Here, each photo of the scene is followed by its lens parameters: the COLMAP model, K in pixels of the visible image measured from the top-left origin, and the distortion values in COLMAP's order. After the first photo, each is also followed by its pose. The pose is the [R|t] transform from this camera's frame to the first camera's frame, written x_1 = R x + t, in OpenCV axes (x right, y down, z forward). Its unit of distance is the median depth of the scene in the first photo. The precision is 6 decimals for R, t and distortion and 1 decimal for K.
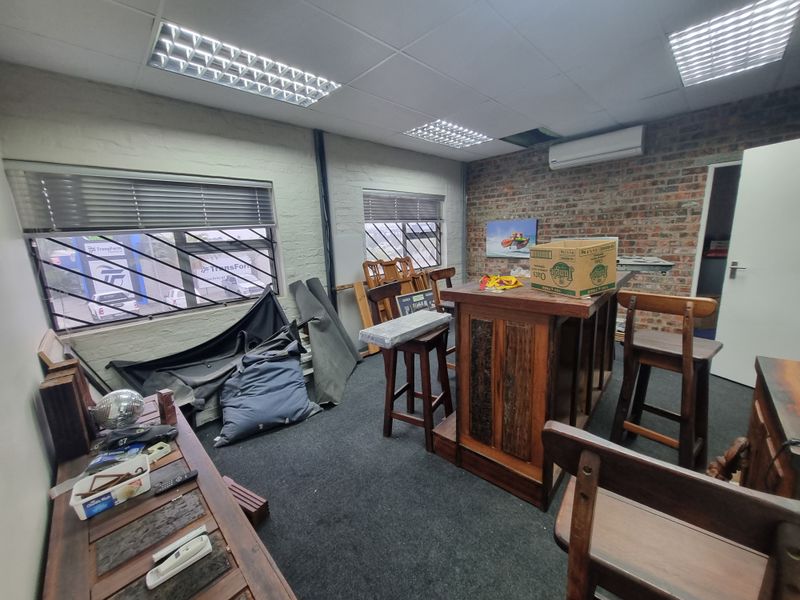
lens RADIAL K [[310.9, 0, 394.7], [0, 310.9, 296.6], [0, 0, 1]] dist [-0.000974, 0.000257]
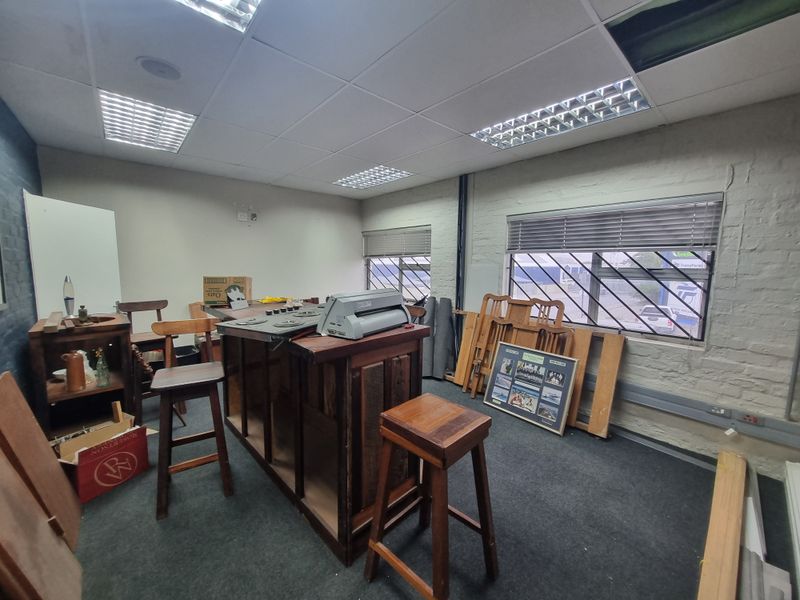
lens RADIAL K [[310.9, 0, 395.3], [0, 310.9, 297.5], [0, 0, 1]] dist [-0.000974, 0.000257]
pose [[-0.053449, 0.163774, -0.985049, 0.773706], [-0.202844, 0.964111, 0.171299, -0.188312], [0.977751, 0.208967, -0.018310, 0.679784]]
